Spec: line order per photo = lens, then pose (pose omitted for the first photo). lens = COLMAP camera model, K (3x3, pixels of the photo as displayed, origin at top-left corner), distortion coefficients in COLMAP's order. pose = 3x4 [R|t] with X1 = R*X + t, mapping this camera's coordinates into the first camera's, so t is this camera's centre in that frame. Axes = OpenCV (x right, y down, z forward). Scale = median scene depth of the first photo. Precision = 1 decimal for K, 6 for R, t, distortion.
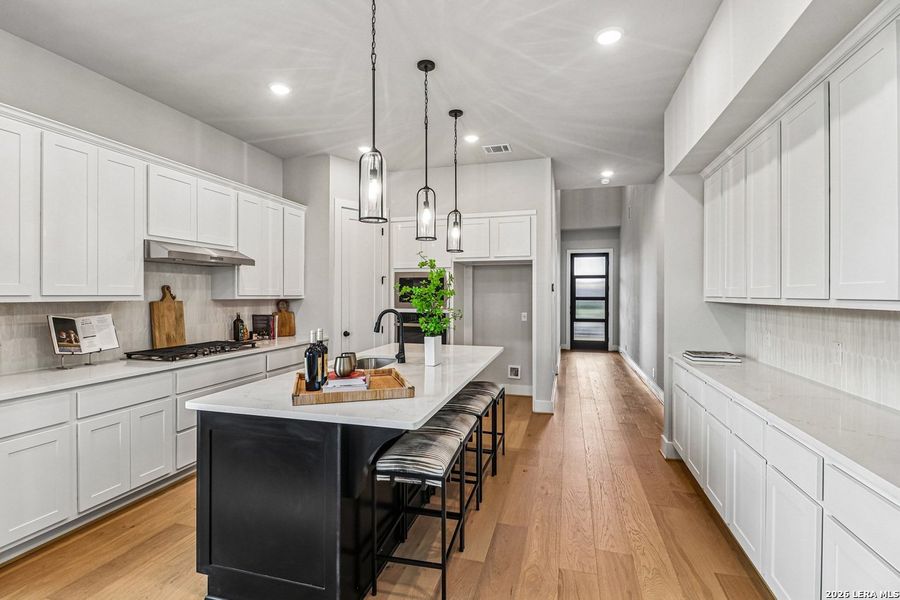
lens RADIAL K [[432.7, 0, 445.6], [0, 432.7, 295.8], [0, 0, 1]] dist [0.021292, -0.000321]
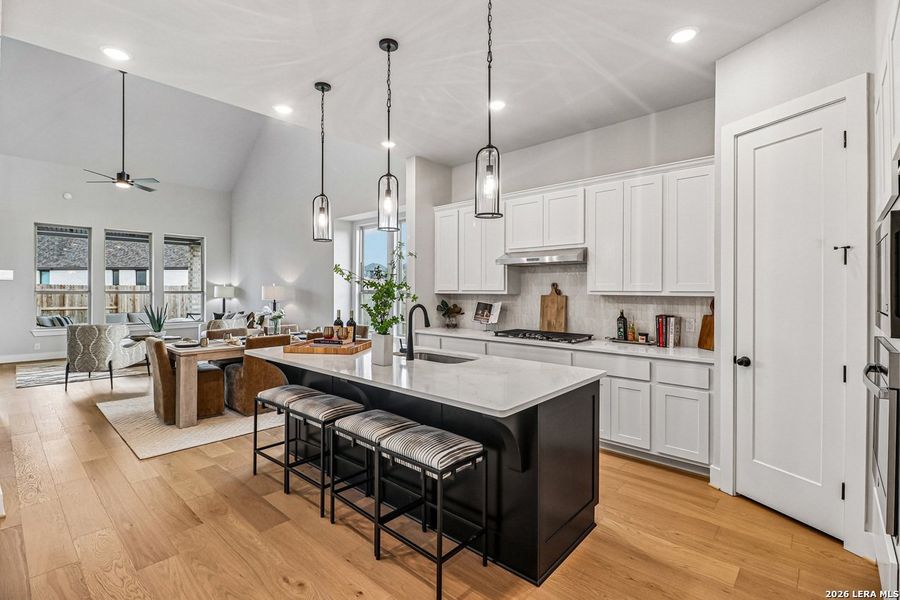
lens RADIAL K [[414.2, 0, 442.2], [0, 414.2, 293.0], [0, 0, 1]] dist [0.004142, -0.007159]
pose [[-0.451633, 0.002672, -0.892200, 0.561029], [-0.006944, 0.999955, 0.006510, -0.000374], [0.892177, 0.009135, -0.451594, 1.208935]]
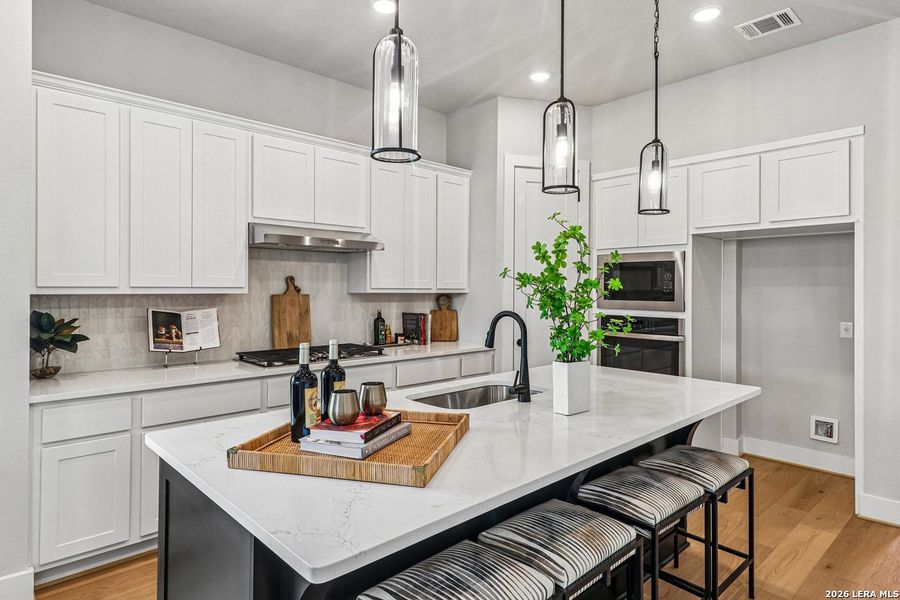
lens RADIAL K [[520.4, 0, 446.1], [0, 520.4, 286.2], [0, 0, 1]] dist [0.043507, -0.024182]
pose [[0.856369, 0.000498, -0.516364, 0.147037], [-0.004846, 0.999963, -0.007072, 0.001574], [0.516341, 0.008558, 0.856340, 0.269390]]
